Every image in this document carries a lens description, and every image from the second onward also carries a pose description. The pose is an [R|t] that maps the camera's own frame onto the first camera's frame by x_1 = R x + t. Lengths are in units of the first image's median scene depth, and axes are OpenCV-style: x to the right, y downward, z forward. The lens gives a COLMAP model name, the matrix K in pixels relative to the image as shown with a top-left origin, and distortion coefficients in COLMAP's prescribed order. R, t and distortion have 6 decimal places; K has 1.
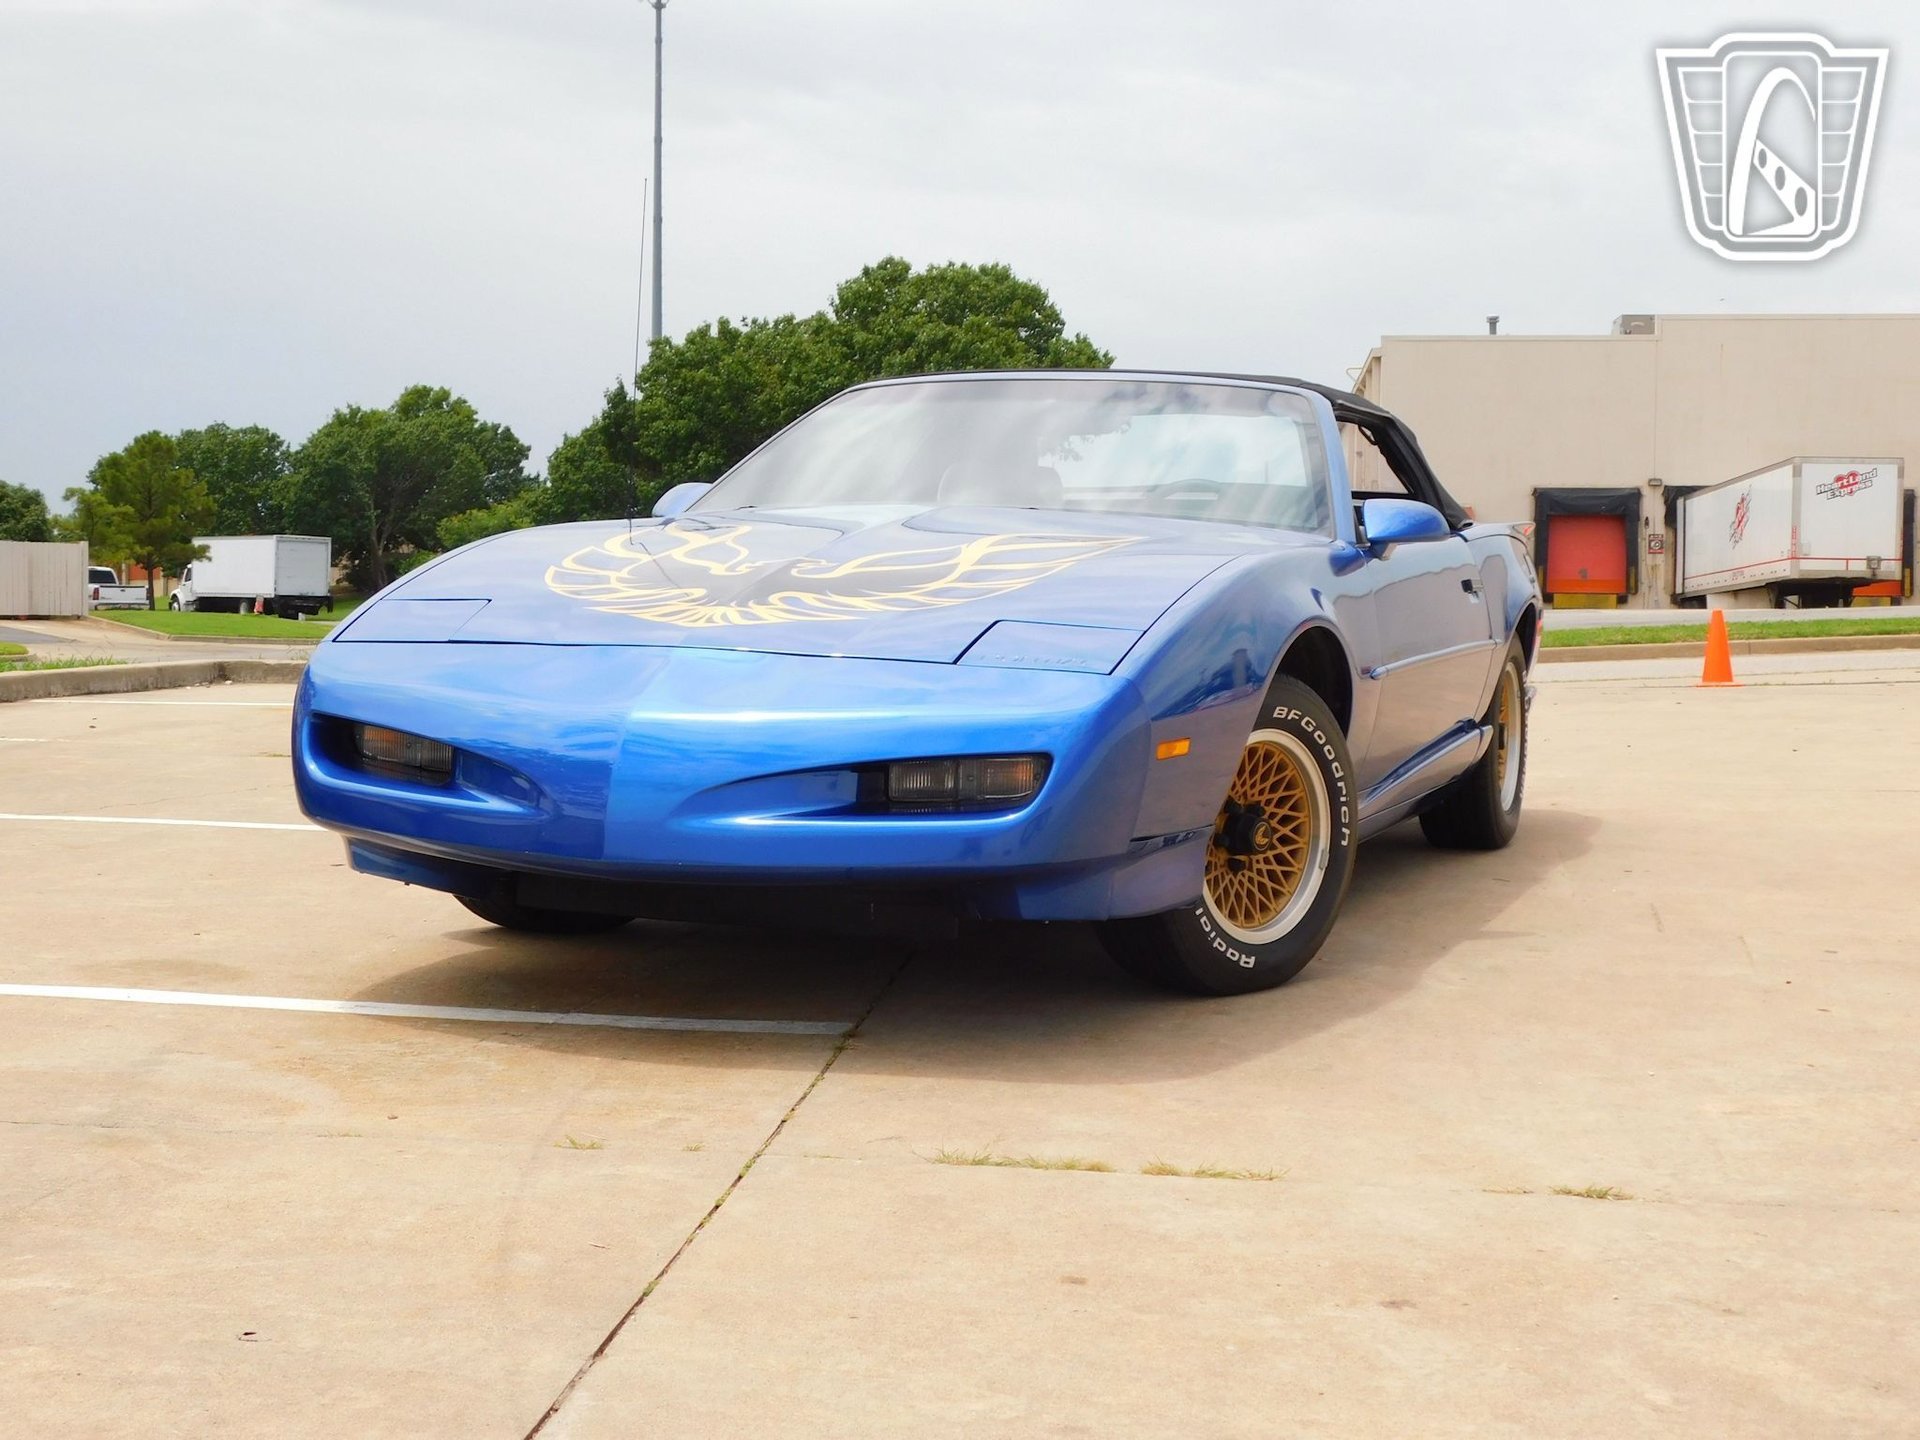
lens RADIAL K [[2947.8, 0, 960.0], [0, 2947.8, 711.0], [0, 0, 1]] dist [0.040156, 0.000000]
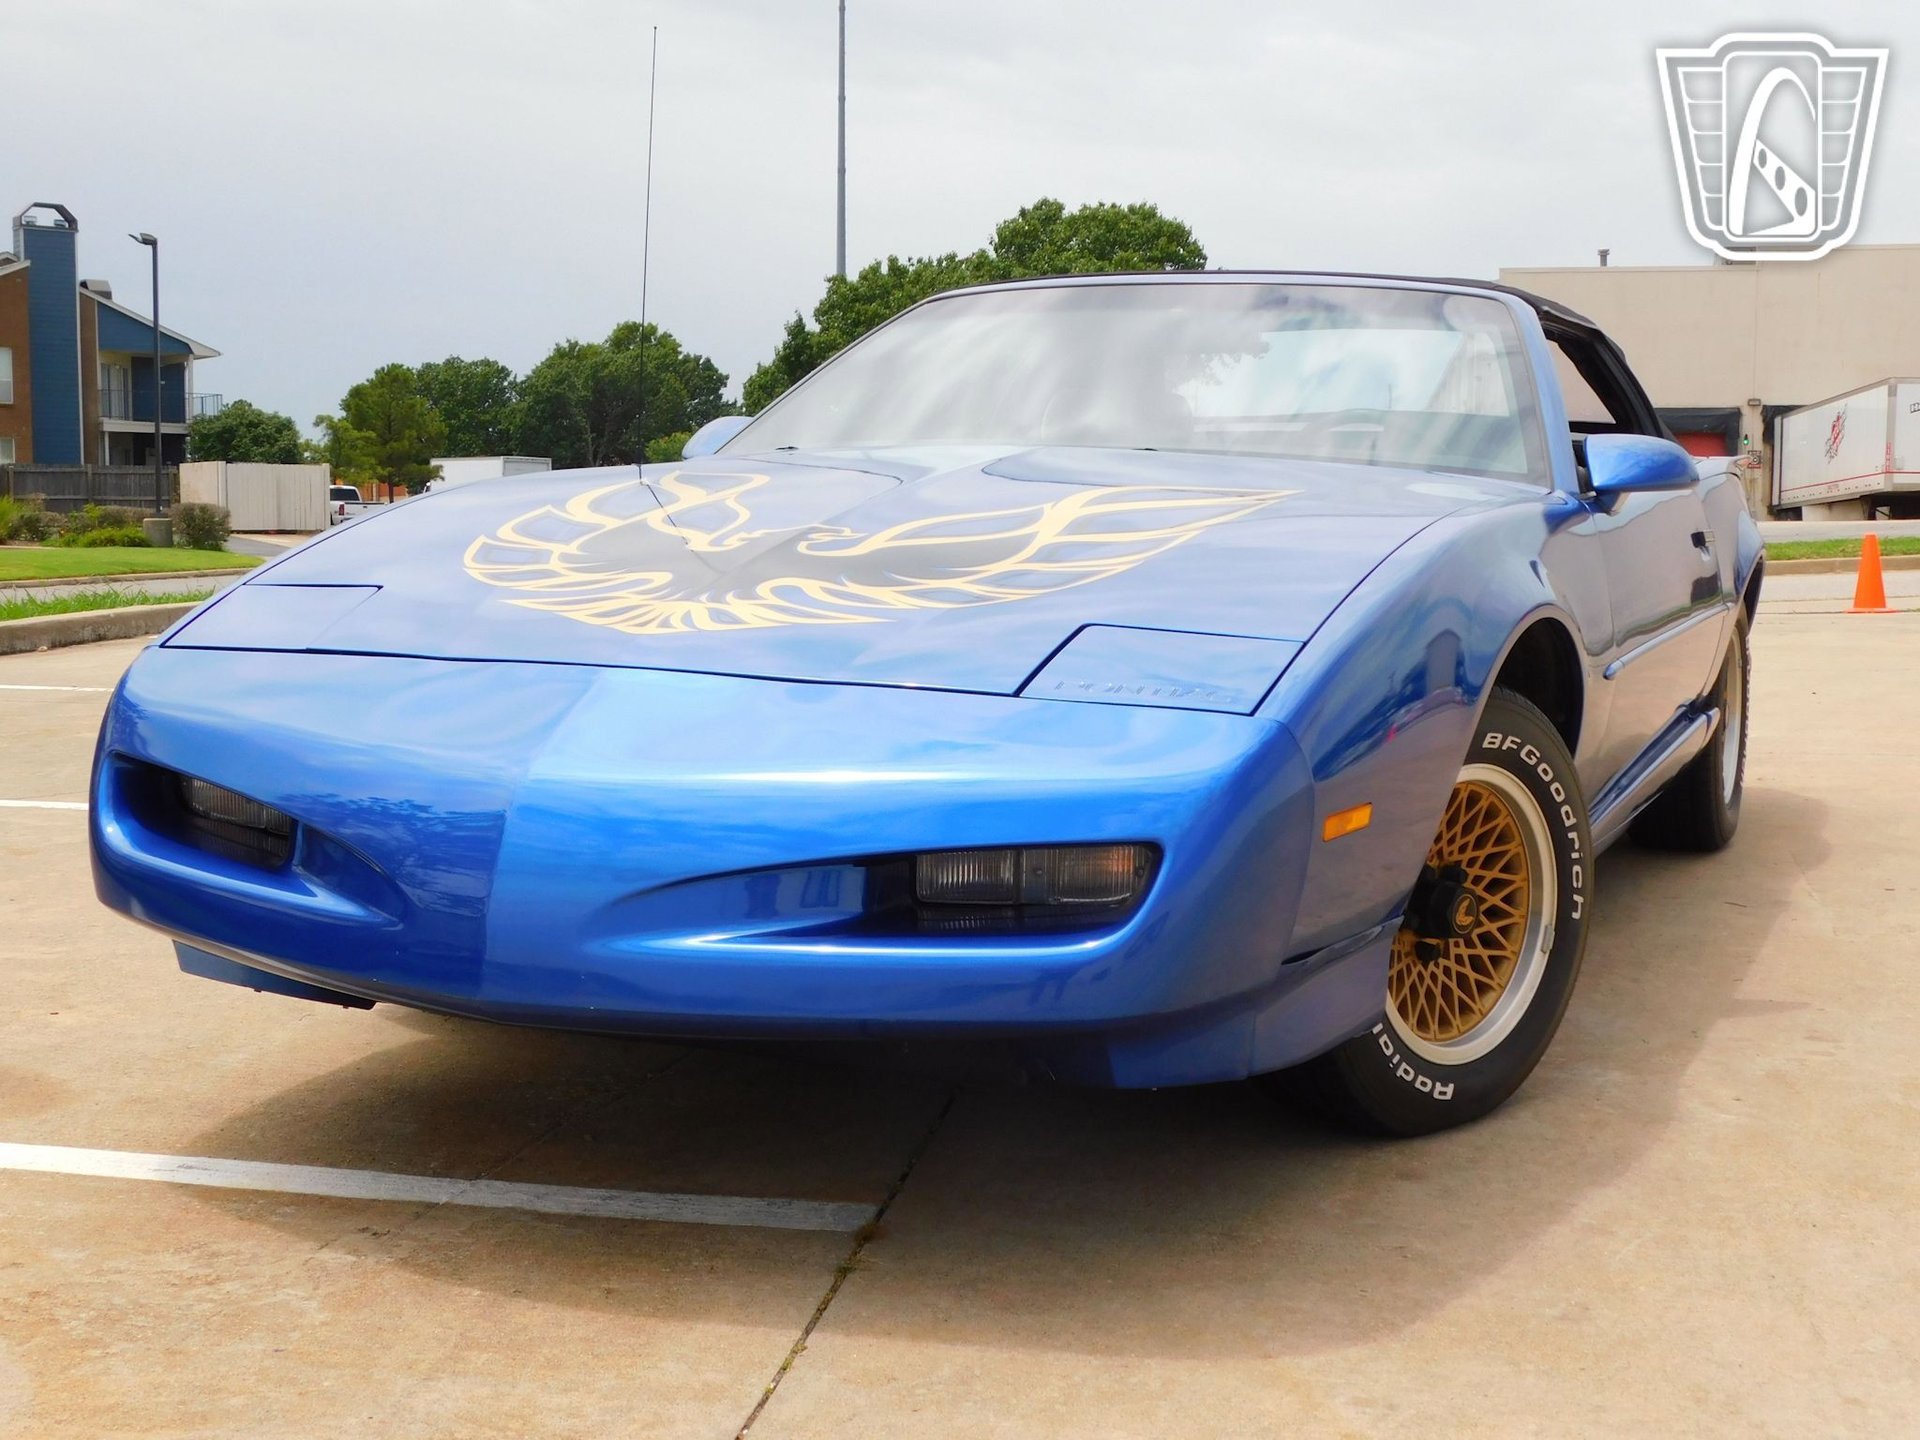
lens RADIAL K [[2547.6, 0, 959.7], [0, 2547.6, 717.3], [0, 0, 1]] dist [0.008109, 0.000000]
pose [[0.998126, 0.001781, -0.061171, 0.015767], [0.000950, 0.999006, 0.044575, -0.028265], [0.061190, -0.044550, 0.997131, 0.330512]]
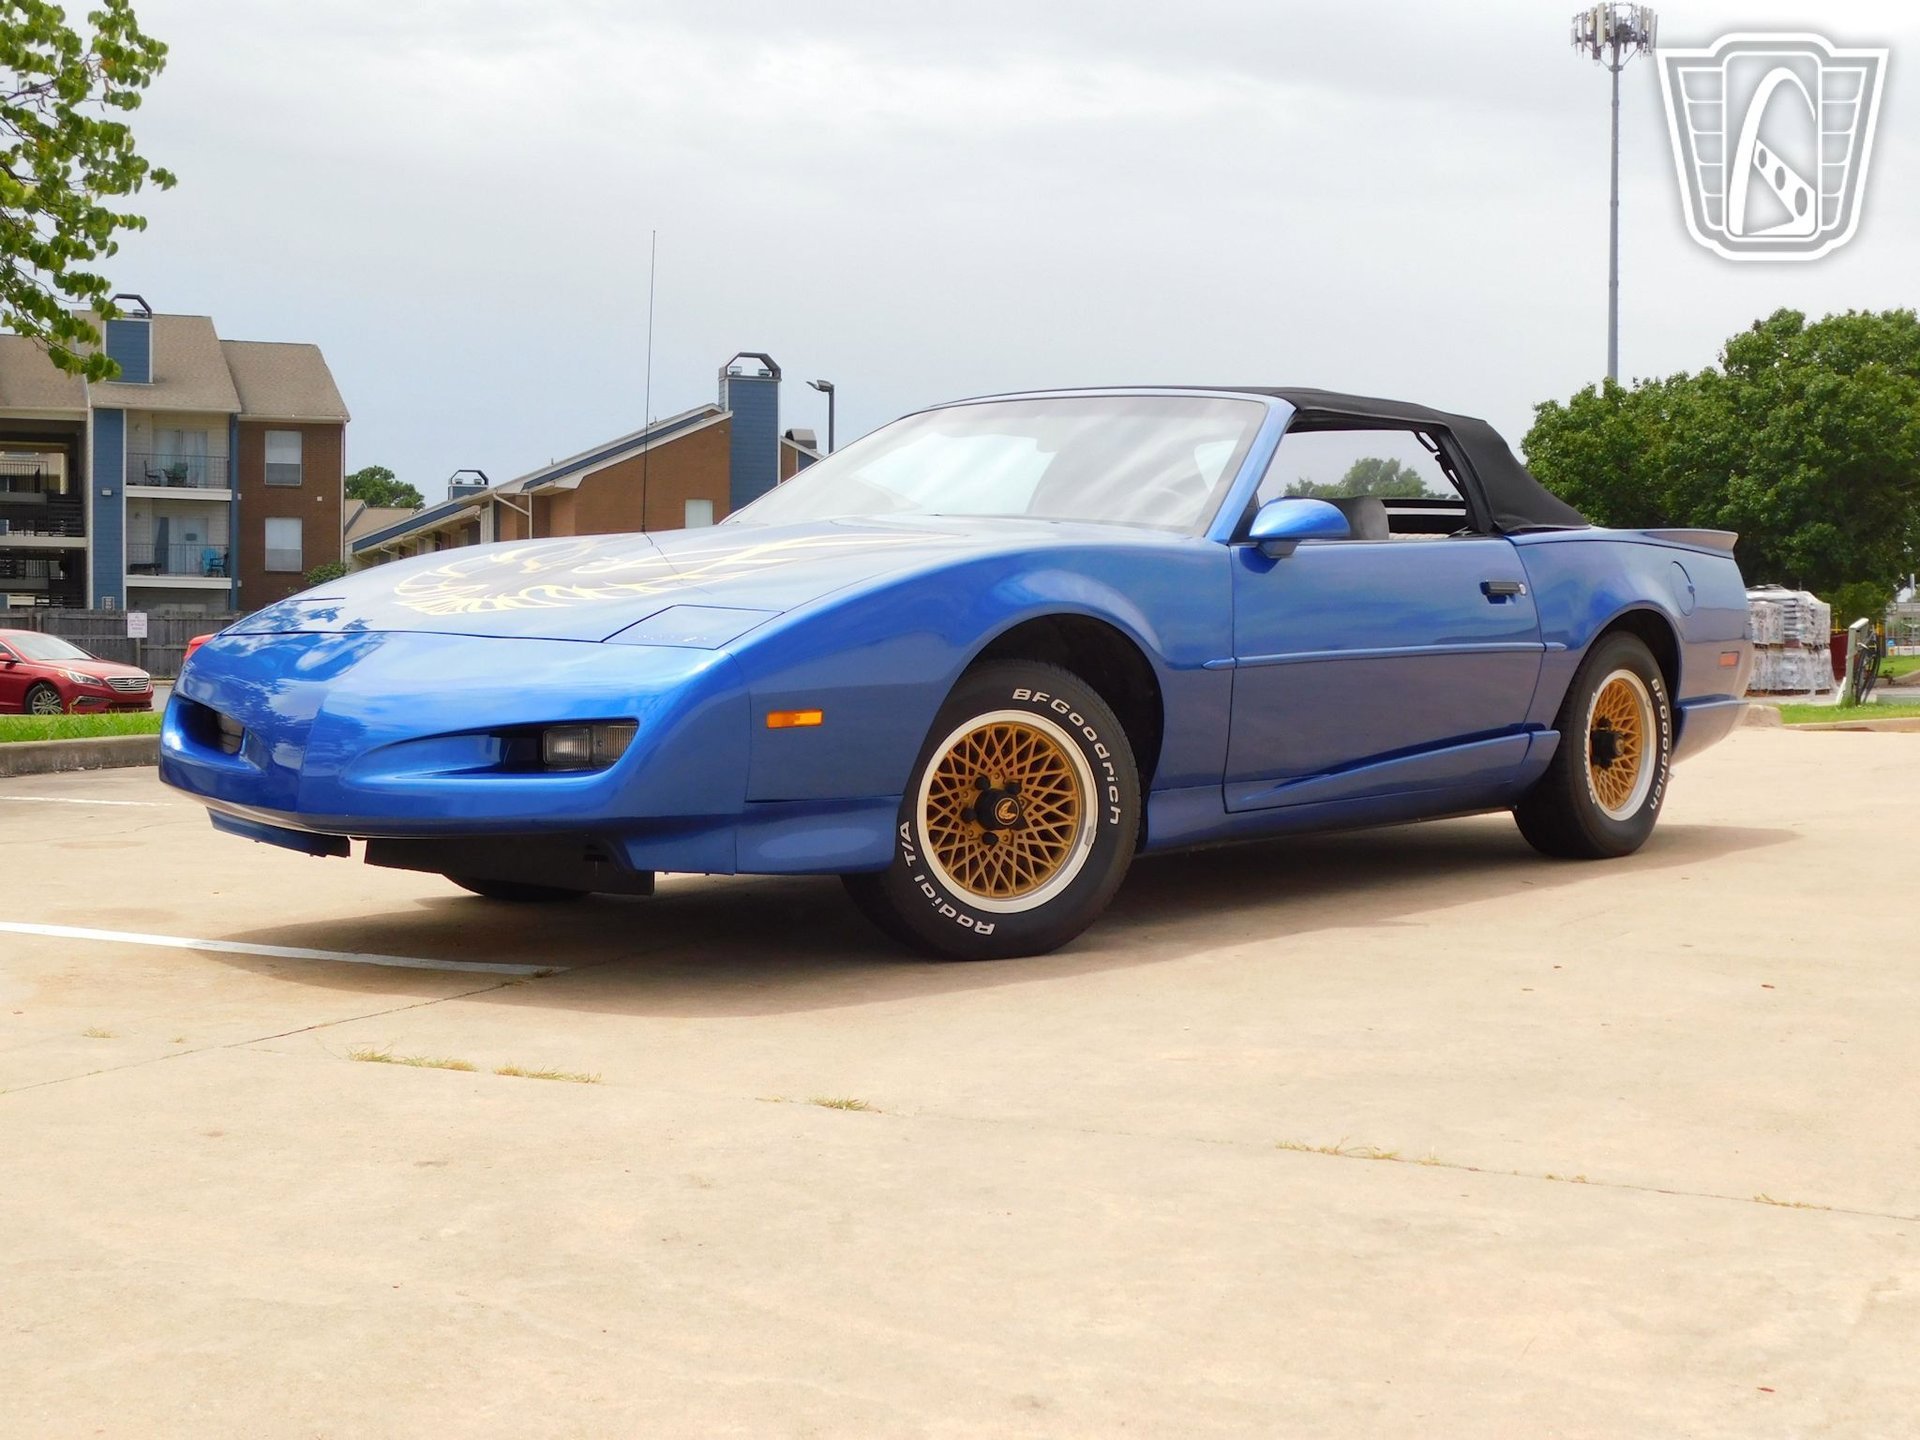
lens RADIAL K [[2947.8, 0, 974.6], [0, 2947.8, 718.2], [0, 0, 1]] dist [0.040156, 0.000000]
pose [[0.938202, -0.000591, -0.346087, 0.398307], [-0.007583, 0.999723, -0.022264, 0.028398], [0.346004, 0.023512, 0.937938, 0.000105]]
